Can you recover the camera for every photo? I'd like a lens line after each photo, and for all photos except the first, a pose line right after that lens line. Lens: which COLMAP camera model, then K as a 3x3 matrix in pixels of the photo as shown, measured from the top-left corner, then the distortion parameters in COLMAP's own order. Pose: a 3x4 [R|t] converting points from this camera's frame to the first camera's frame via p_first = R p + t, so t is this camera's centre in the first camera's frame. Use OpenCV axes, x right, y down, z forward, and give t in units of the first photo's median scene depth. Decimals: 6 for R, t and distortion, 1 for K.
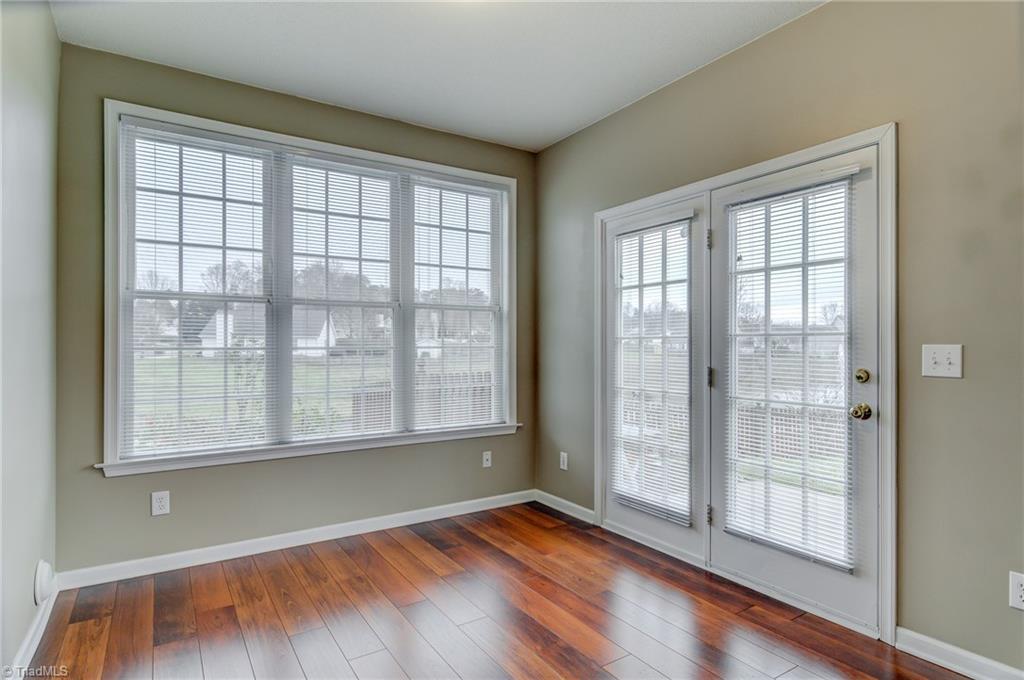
lens RADIAL K [[547.1, 0, 511.8], [0, 547.1, 343.9], [0, 0, 1]] dist [0.000868, -0.001673]
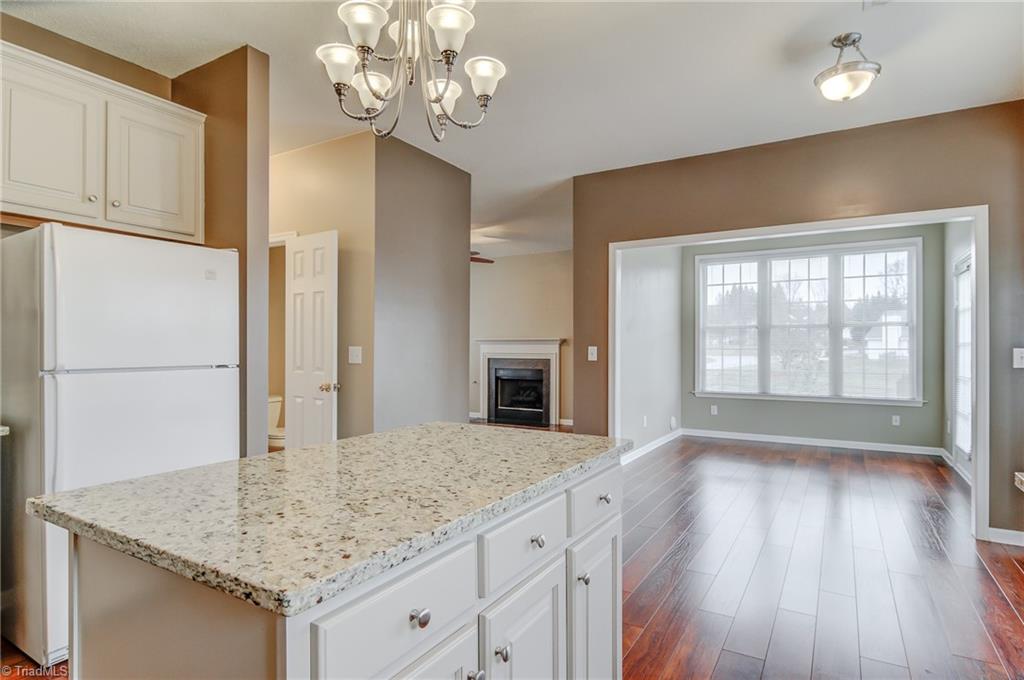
lens RADIAL K [[547.1, 0, 511.8], [0, 547.1, 343.9], [0, 0, 1]] dist [0.000868, -0.001673]
pose [[0.440348, -0.003873, -0.897819, 0.881501], [-0.002197, 0.999983, -0.005392, 0.002373], [0.897824, 0.004347, 0.440332, -0.685335]]
